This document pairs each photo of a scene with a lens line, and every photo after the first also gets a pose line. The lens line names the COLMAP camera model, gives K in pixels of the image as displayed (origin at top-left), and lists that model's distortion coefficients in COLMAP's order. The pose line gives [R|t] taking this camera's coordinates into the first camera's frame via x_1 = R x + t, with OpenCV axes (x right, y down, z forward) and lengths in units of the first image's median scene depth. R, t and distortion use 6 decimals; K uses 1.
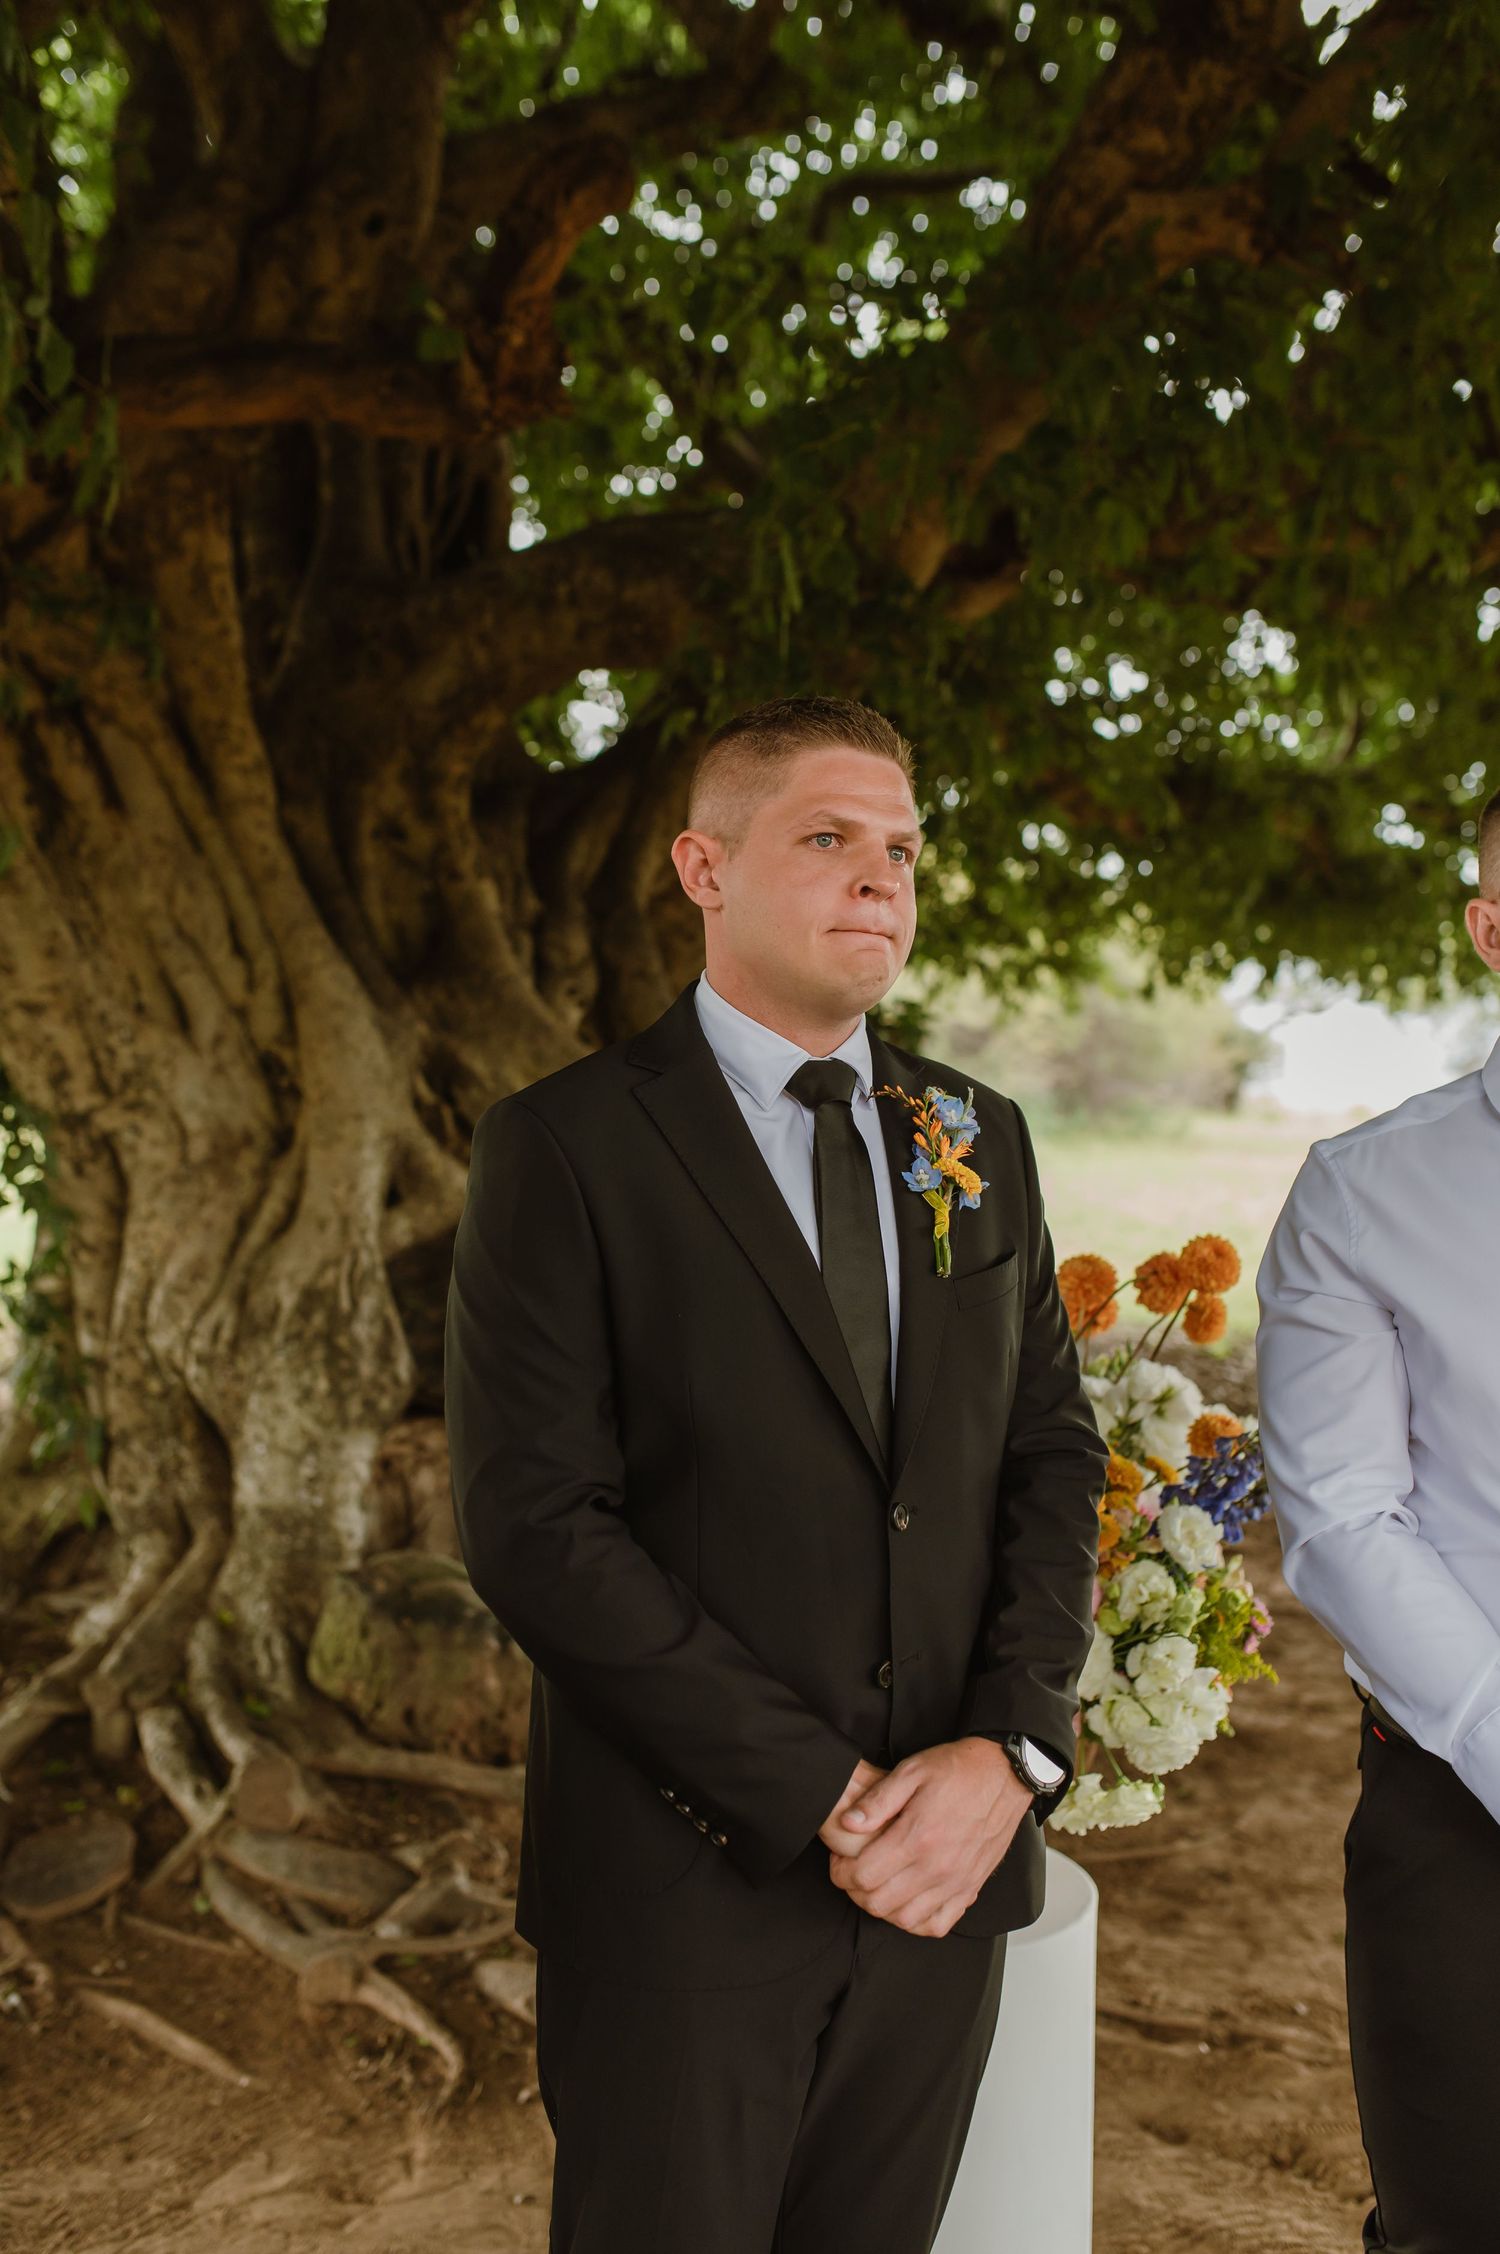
lens RADIAL K [[2145.4, 0, 747.9], [0, 2145.4, 1138.7], [0, 0, 1]] dist [0.041077, 0.000000]
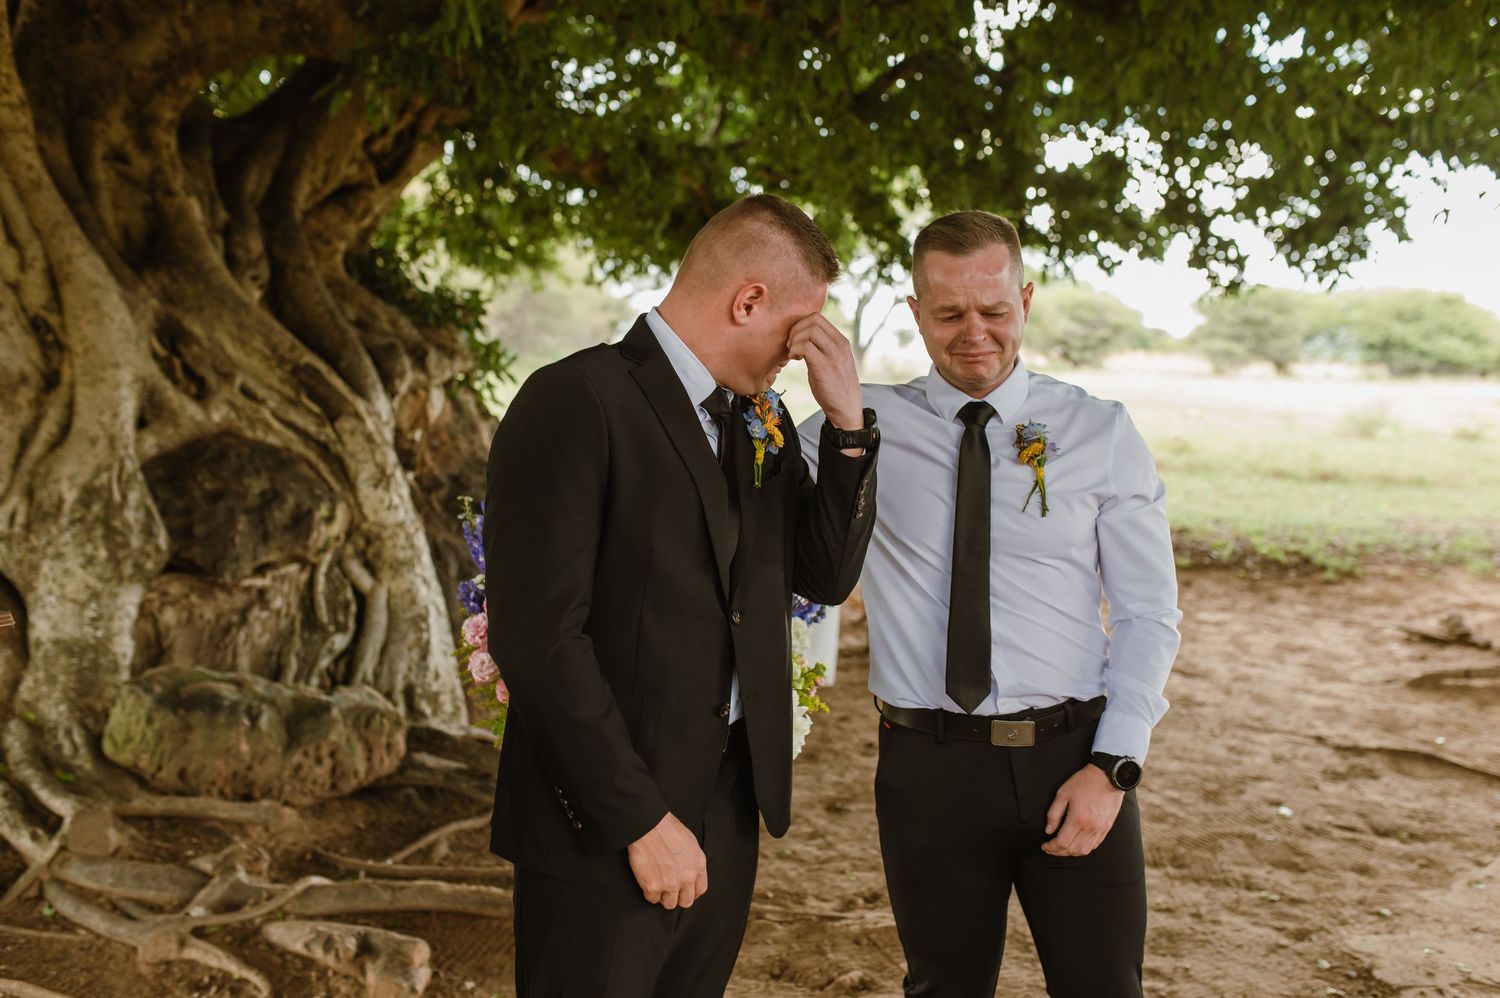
lens RADIAL K [[1427.7, 0, 760.4], [0, 1427.7, 499.1], [0, 0, 1]] dist [0.041077, 0.000000]
pose [[0.943097, -0.012437, 0.332286, -0.100496], [-0.018358, 0.995829, 0.089378, -0.015407], [-0.332012, -0.090392, 0.938934, -0.043486]]
